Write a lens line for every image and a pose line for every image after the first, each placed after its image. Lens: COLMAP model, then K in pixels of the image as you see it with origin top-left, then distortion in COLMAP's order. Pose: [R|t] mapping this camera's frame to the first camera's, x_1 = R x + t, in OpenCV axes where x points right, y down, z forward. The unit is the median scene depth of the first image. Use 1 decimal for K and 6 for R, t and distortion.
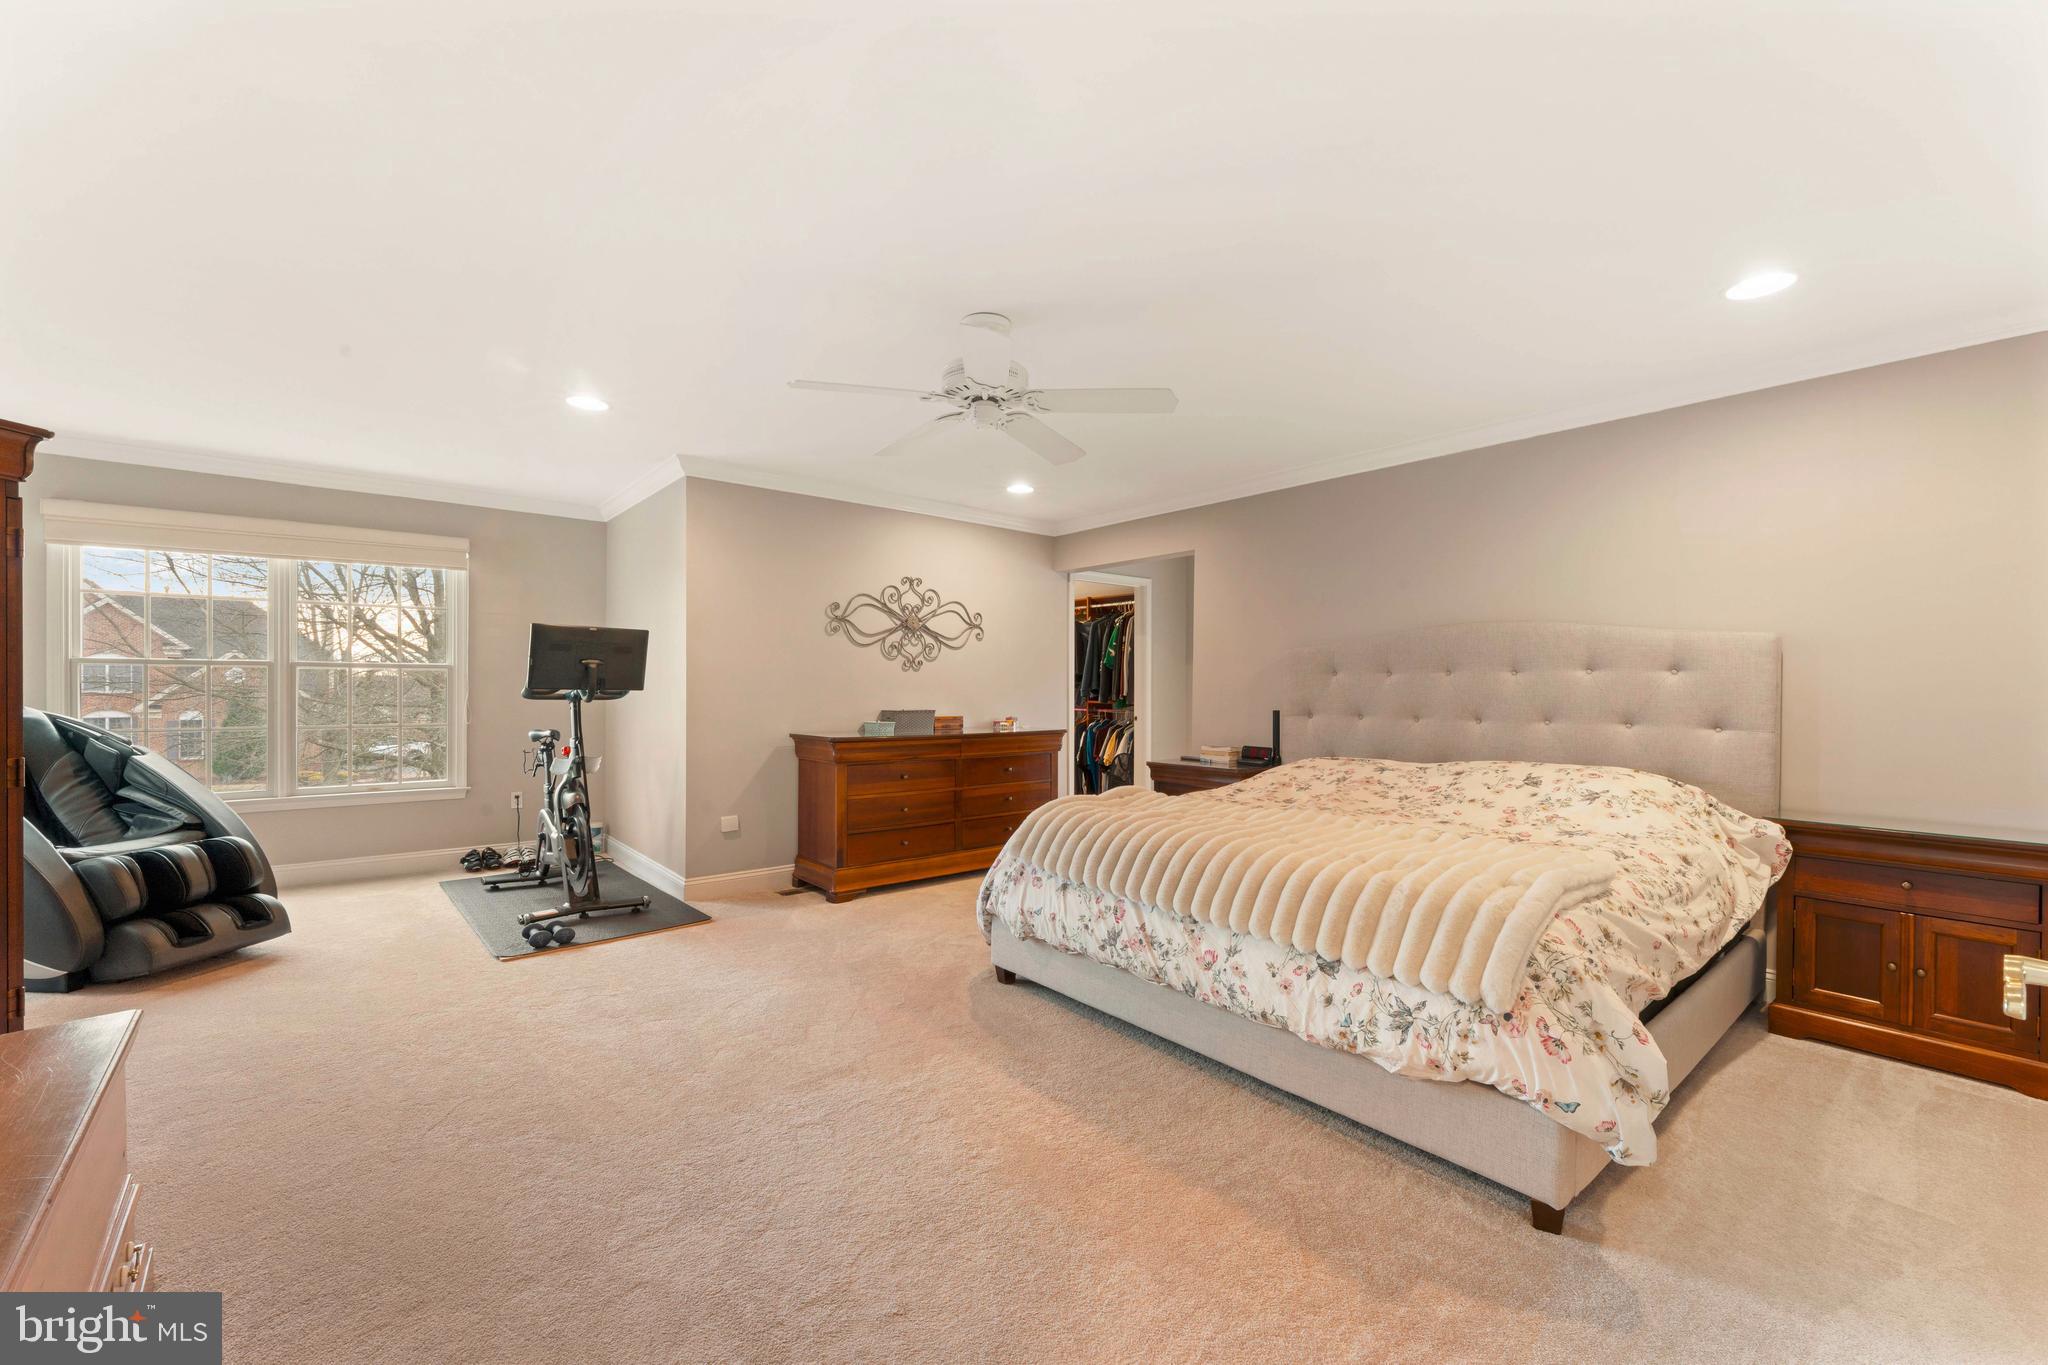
lens RADIAL K [[823.5, 0, 1017.7], [0, 823.5, 686.2], [0, 0, 1]] dist [-0.002860, -0.000824]
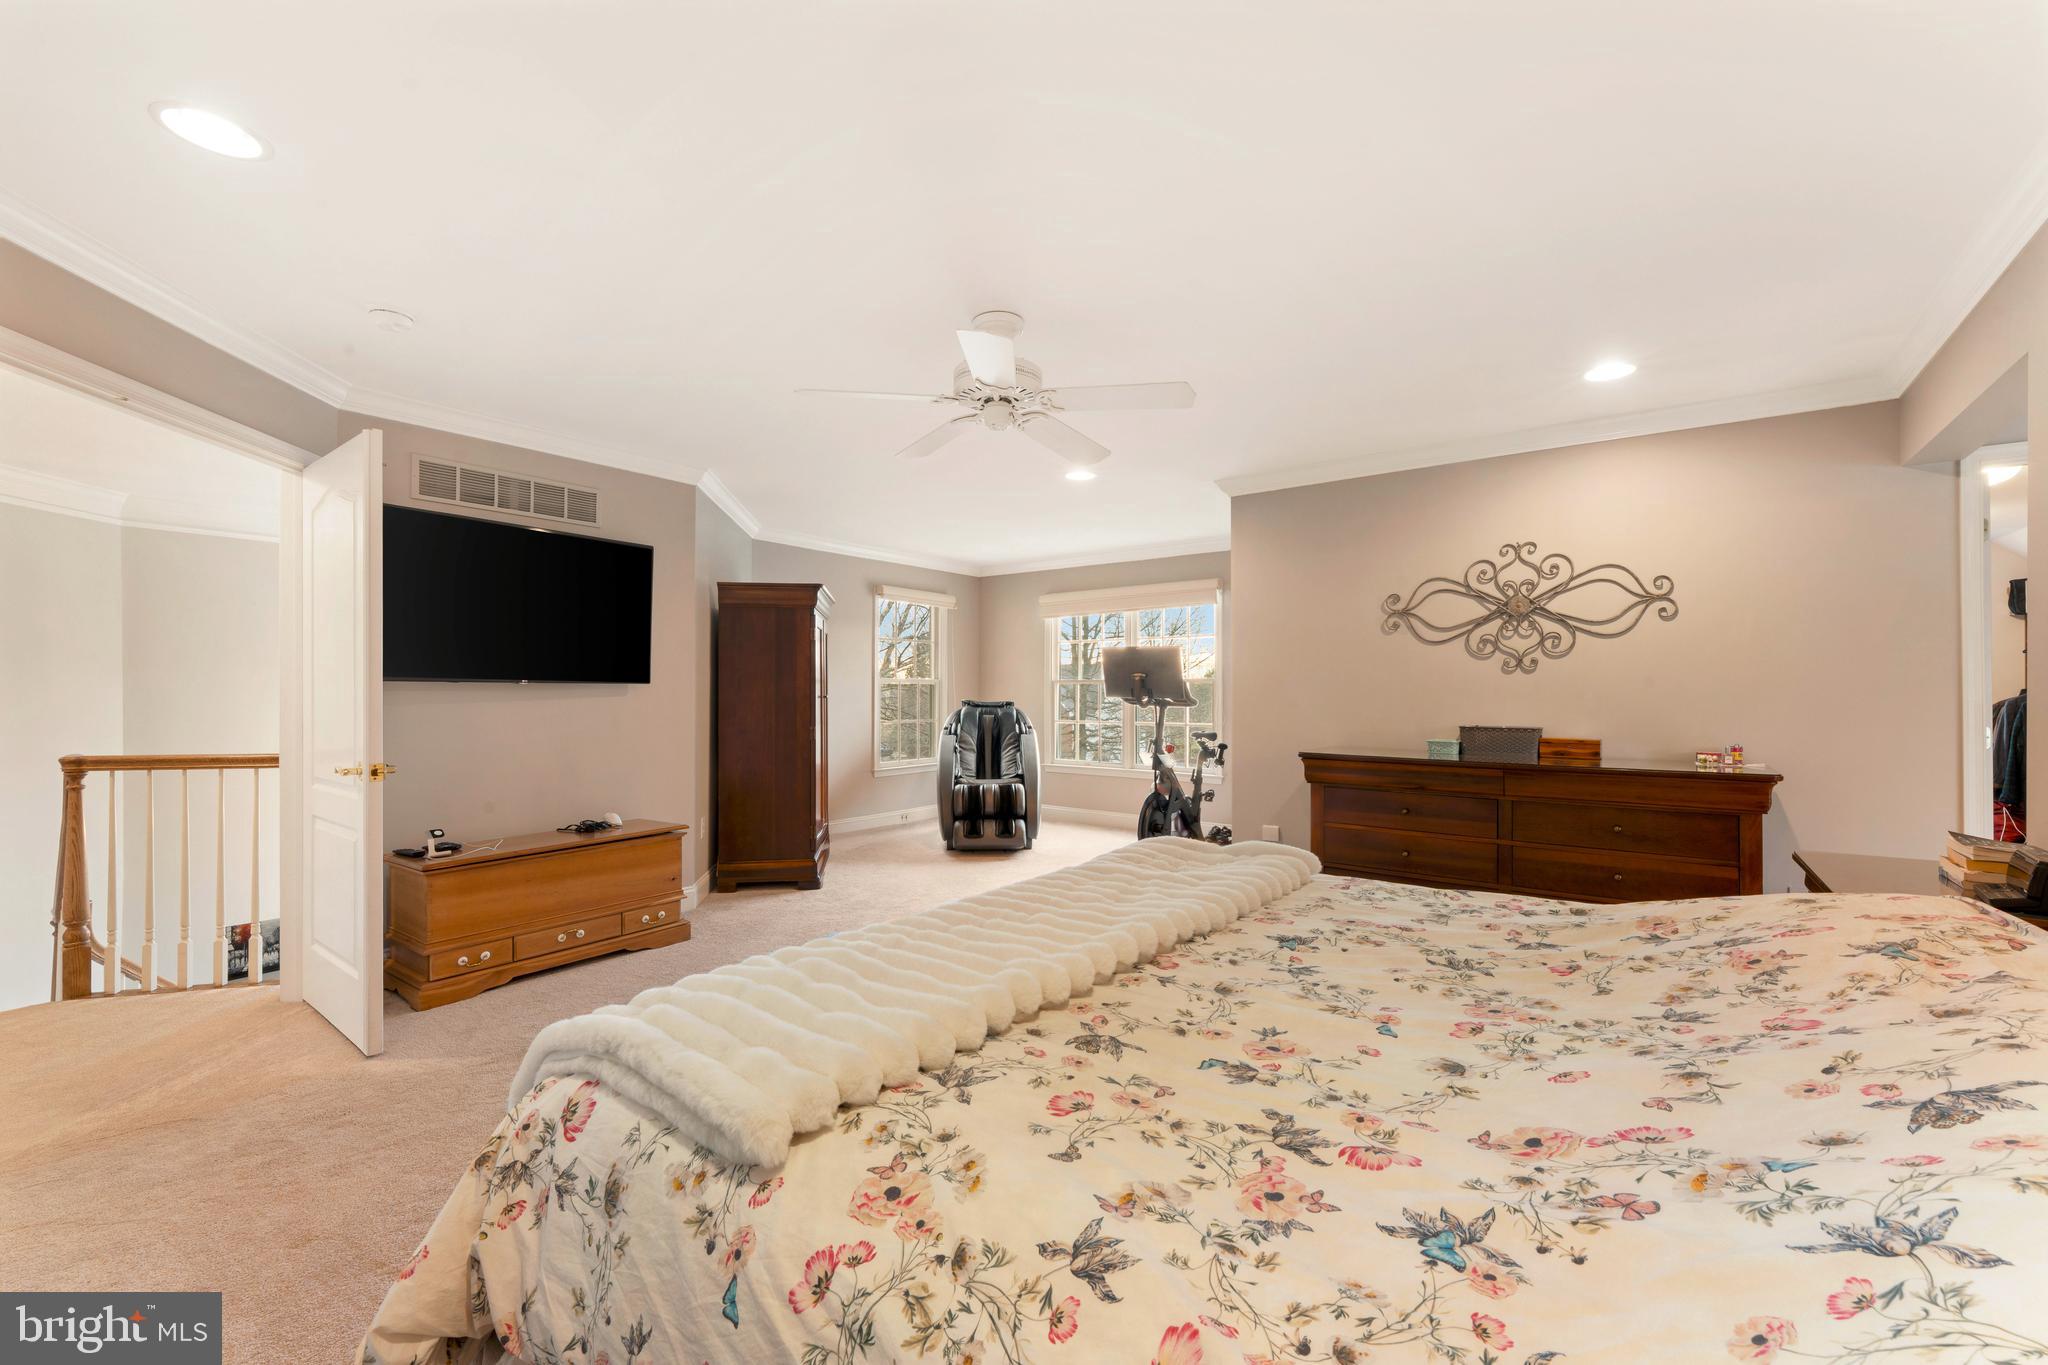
lens RADIAL K [[823.5, 0, 1018.0], [0, 823.5, 689.3], [0, 0, 1]] dist [-0.002860, -0.000824]
pose [[0.228210, -0.005348, -0.973597, 0.471688], [0.004836, 0.999979, -0.004359, -0.003382], [0.973600, -0.003714, 0.228231, 0.410612]]
